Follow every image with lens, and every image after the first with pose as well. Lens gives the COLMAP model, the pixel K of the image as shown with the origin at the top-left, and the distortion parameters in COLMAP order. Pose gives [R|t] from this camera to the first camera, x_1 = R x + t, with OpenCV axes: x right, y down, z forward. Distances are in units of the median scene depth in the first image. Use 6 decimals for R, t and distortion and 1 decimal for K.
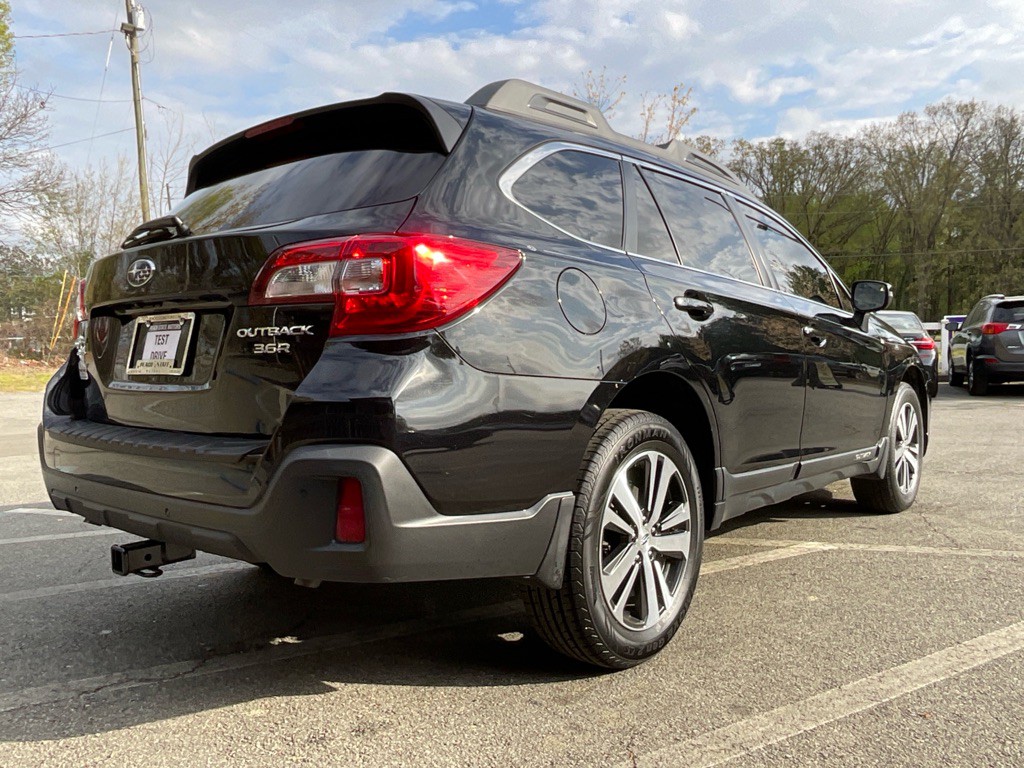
lens RADIAL K [[862.7, 0, 512.0], [0, 862.7, 384.0], [0, 0, 1]] dist [0.086429, -0.162467]
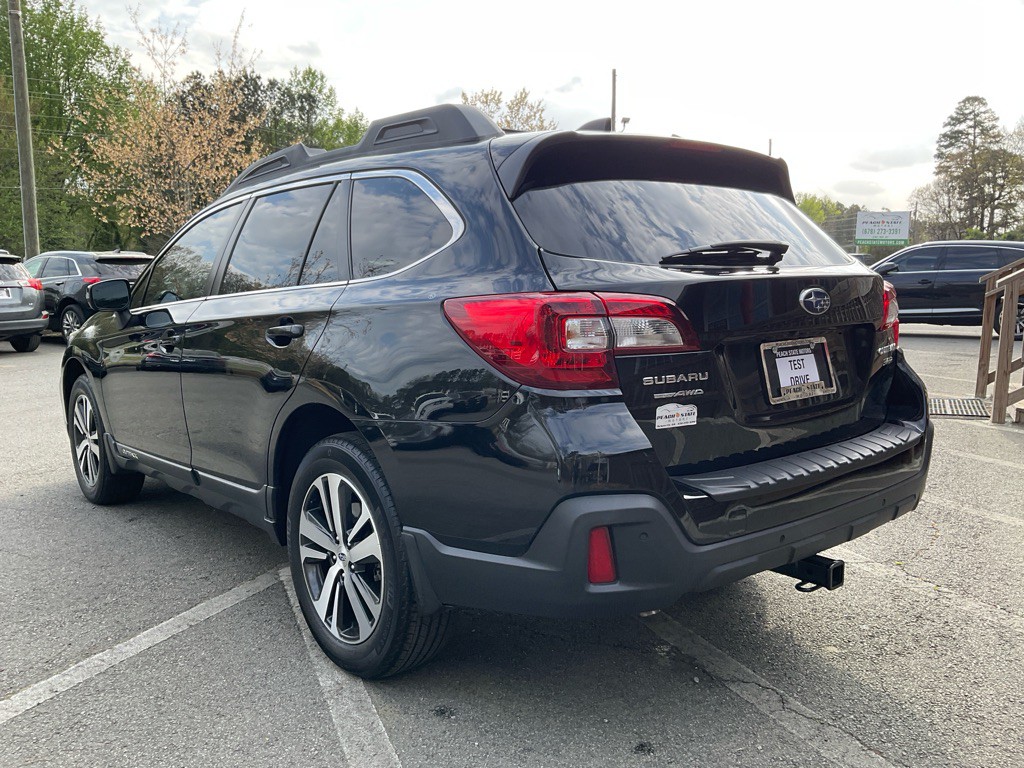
lens RADIAL K [[862.7, 0, 512.0], [0, 862.7, 384.0], [0, 0, 1]] dist [0.086429, -0.162467]
pose [[0.141477, -0.119629, 0.982687, -1.532174], [0.036195, 0.992633, 0.115628, -0.165826], [-0.989280, 0.019210, 0.144765, 1.231584]]
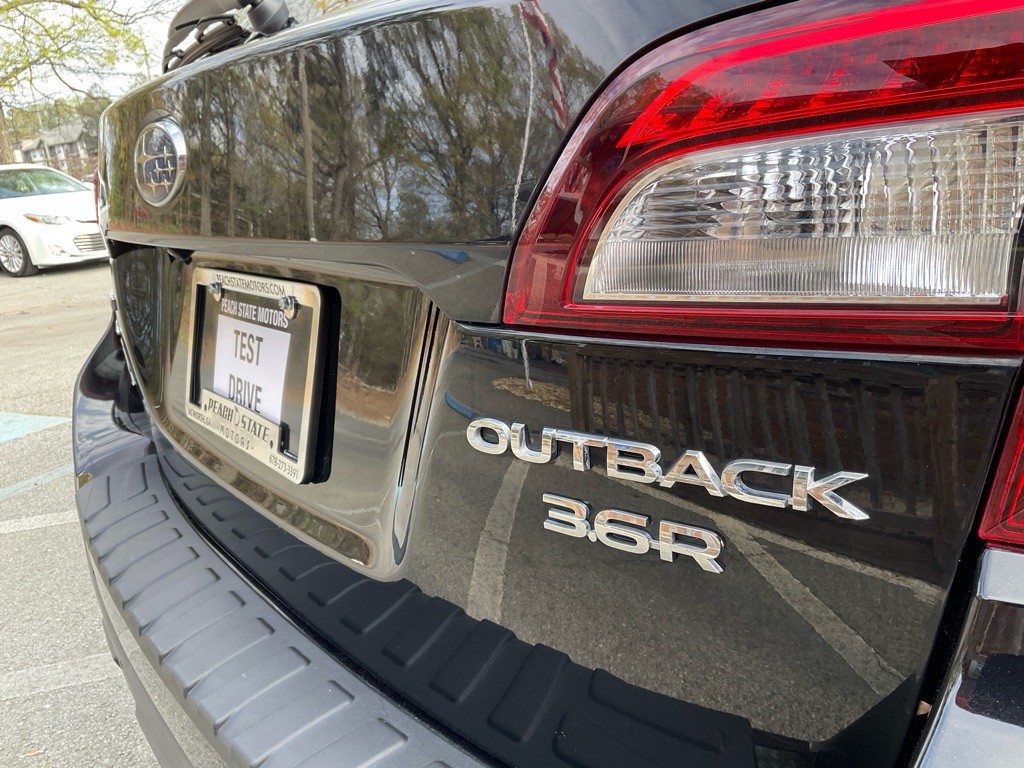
lens RADIAL K [[862.7, 0, 512.0], [0, 862.7, 384.0], [0, 0, 1]] dist [0.086429, -0.162467]
pose [[0.979435, -0.013760, -0.201292, -0.229865], [0.060911, 0.971287, 0.229982, -0.116302], [0.192348, -0.237513, 0.952150, 0.697644]]
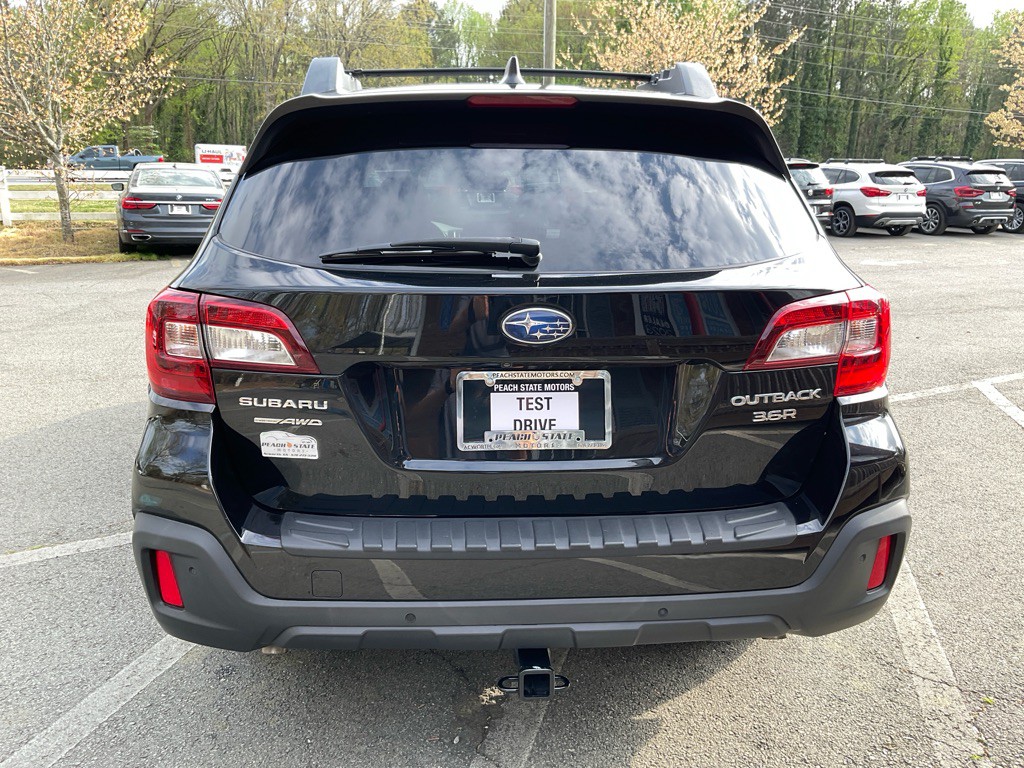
lens RADIAL K [[862.7, 0, 512.0], [0, 862.7, 384.0], [0, 0, 1]] dist [0.086429, -0.162467]
pose [[0.699457, -0.157142, 0.697185, -0.995550], [0.003975, 0.976367, 0.216081, -0.245973], [-0.714664, -0.148368, 0.683551, 0.499798]]
